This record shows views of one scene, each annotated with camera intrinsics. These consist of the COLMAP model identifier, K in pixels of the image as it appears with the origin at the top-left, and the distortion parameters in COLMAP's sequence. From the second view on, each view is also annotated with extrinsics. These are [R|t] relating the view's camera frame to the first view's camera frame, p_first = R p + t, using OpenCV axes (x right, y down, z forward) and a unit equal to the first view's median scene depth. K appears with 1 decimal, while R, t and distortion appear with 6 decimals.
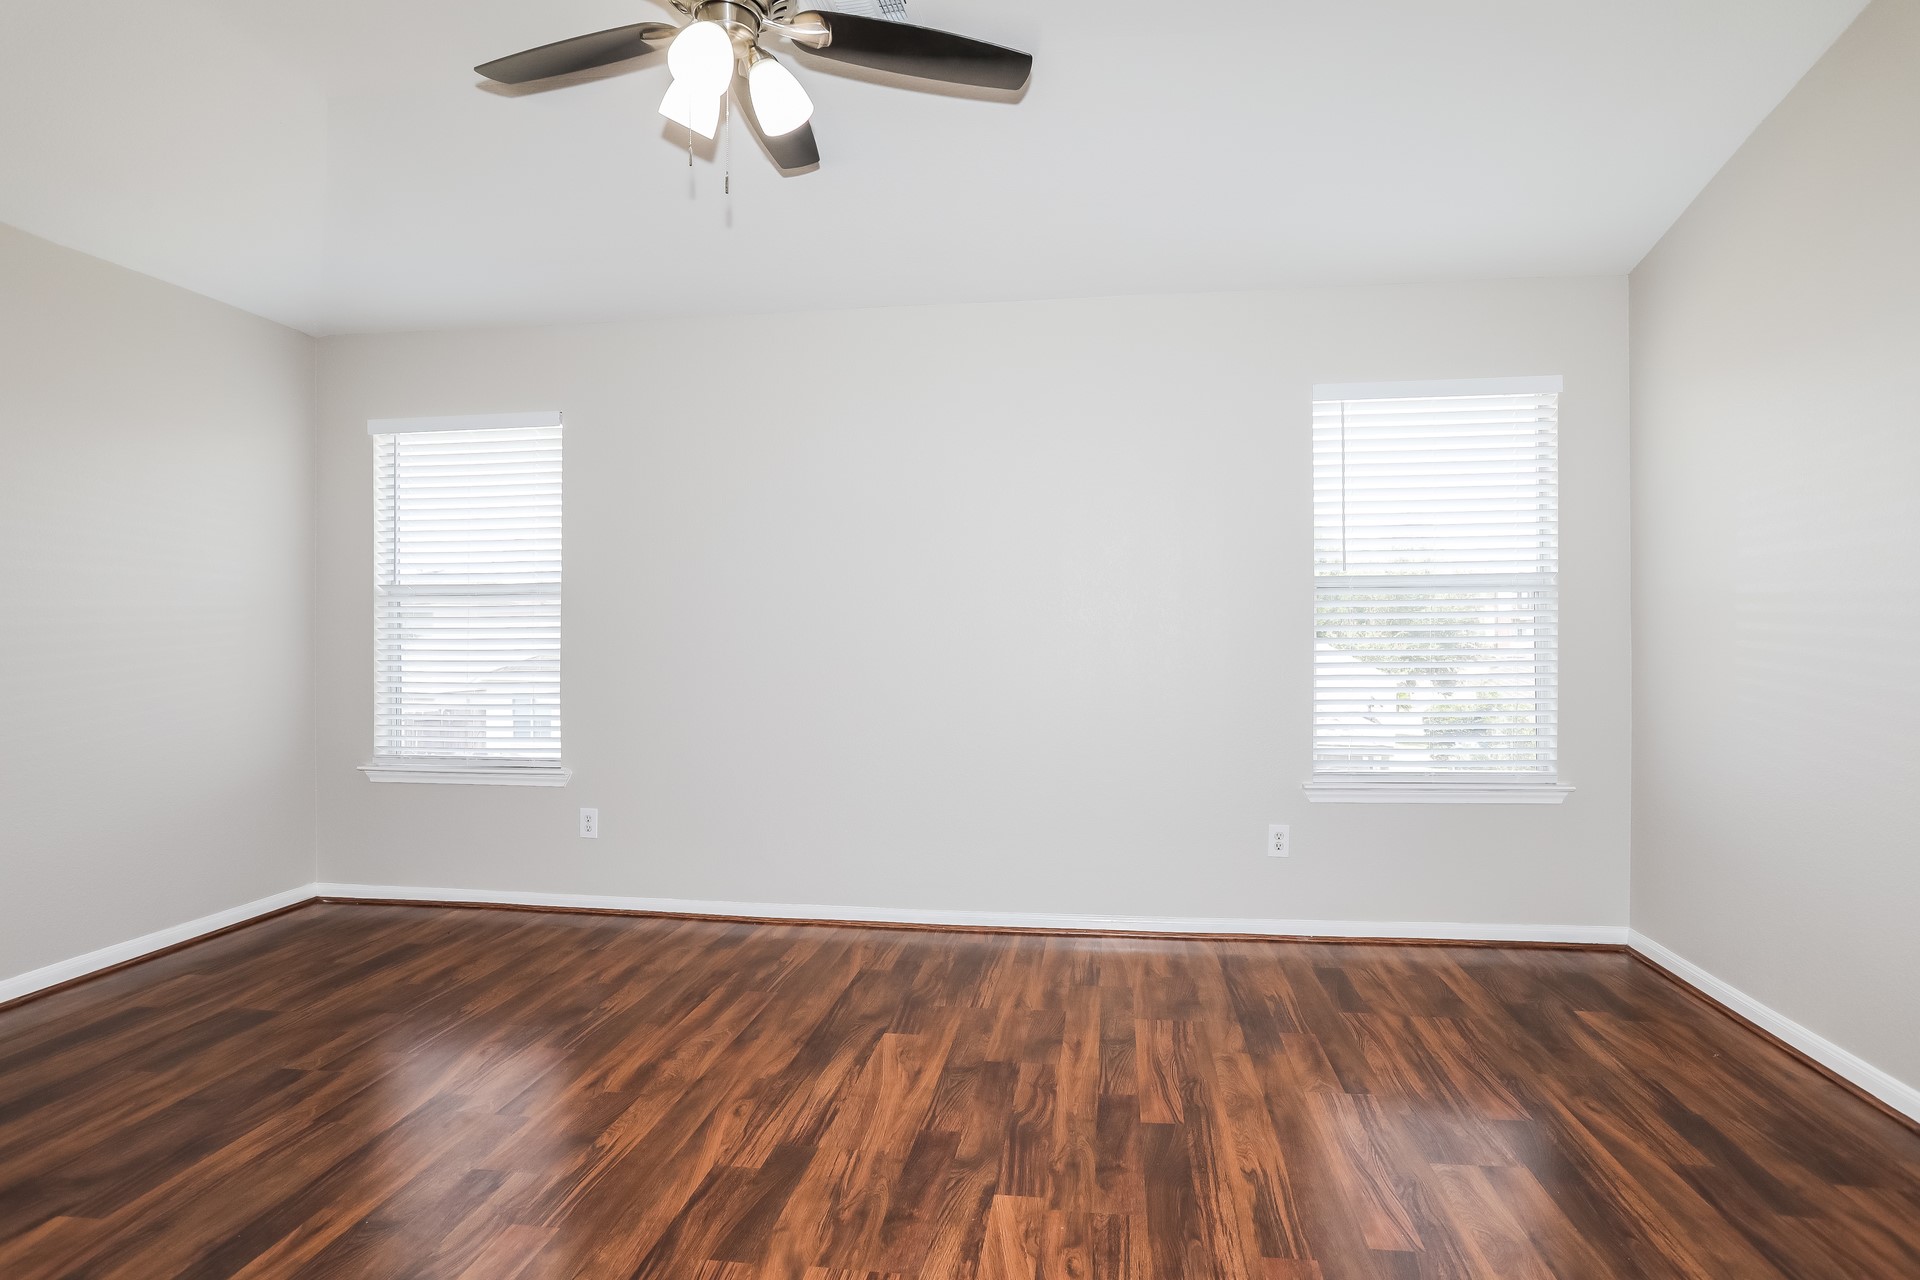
lens RADIAL K [[929.0, 0, 960.0], [0, 929.0, 640.0], [0, 0, 1]] dist [-0.026535, 0.000114]
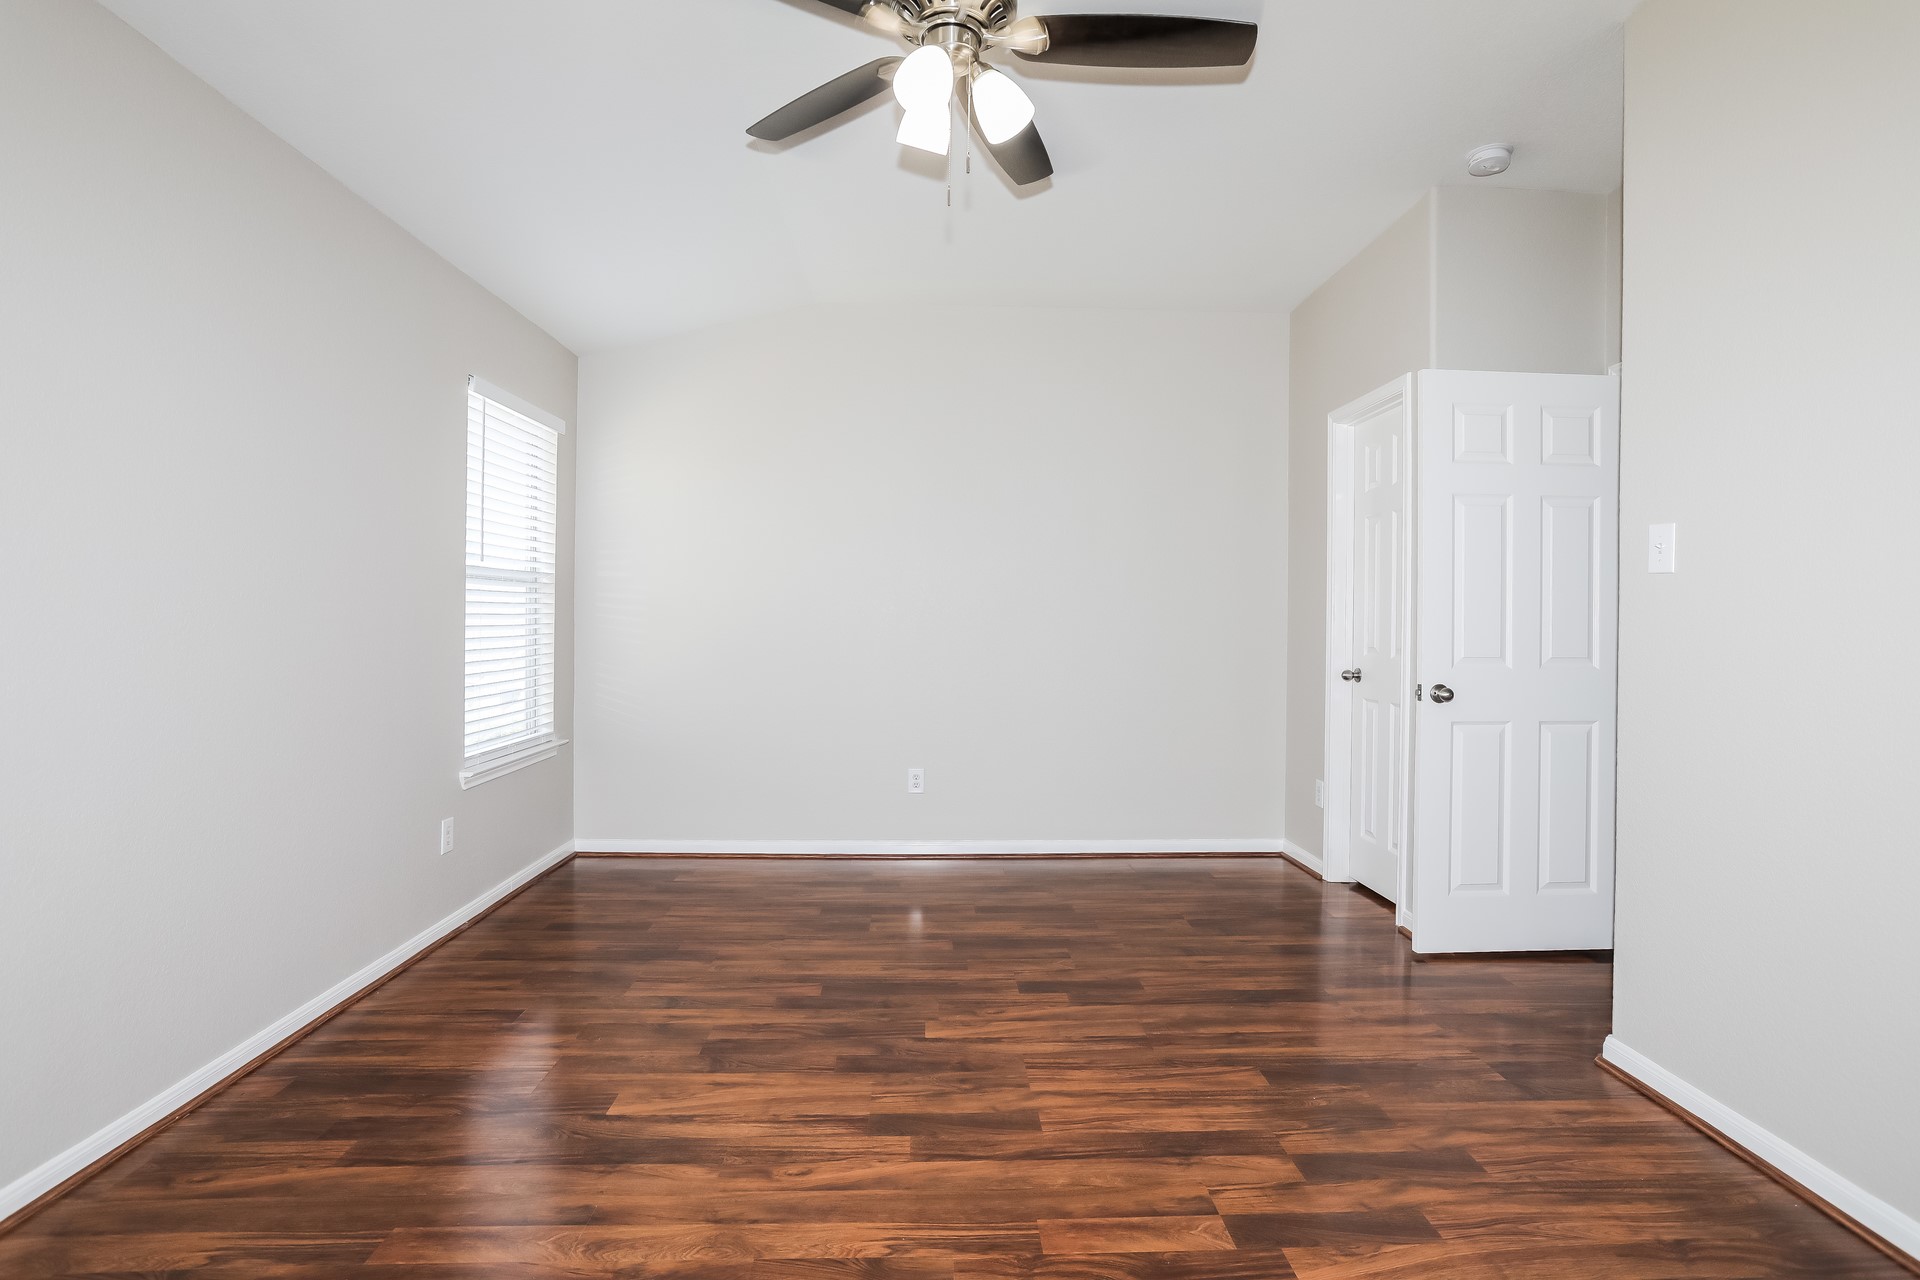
lens RADIAL K [[972.3, 0, 965.4], [0, 972.3, 628.9], [0, 0, 1]] dist [-0.047406, 0.025082]
pose [[-0.185979, -0.000399, 0.982554, -1.155340], [-0.003218, 0.999995, -0.000203, -0.000971], [-0.982548, -0.003199, -0.185980, 1.015807]]
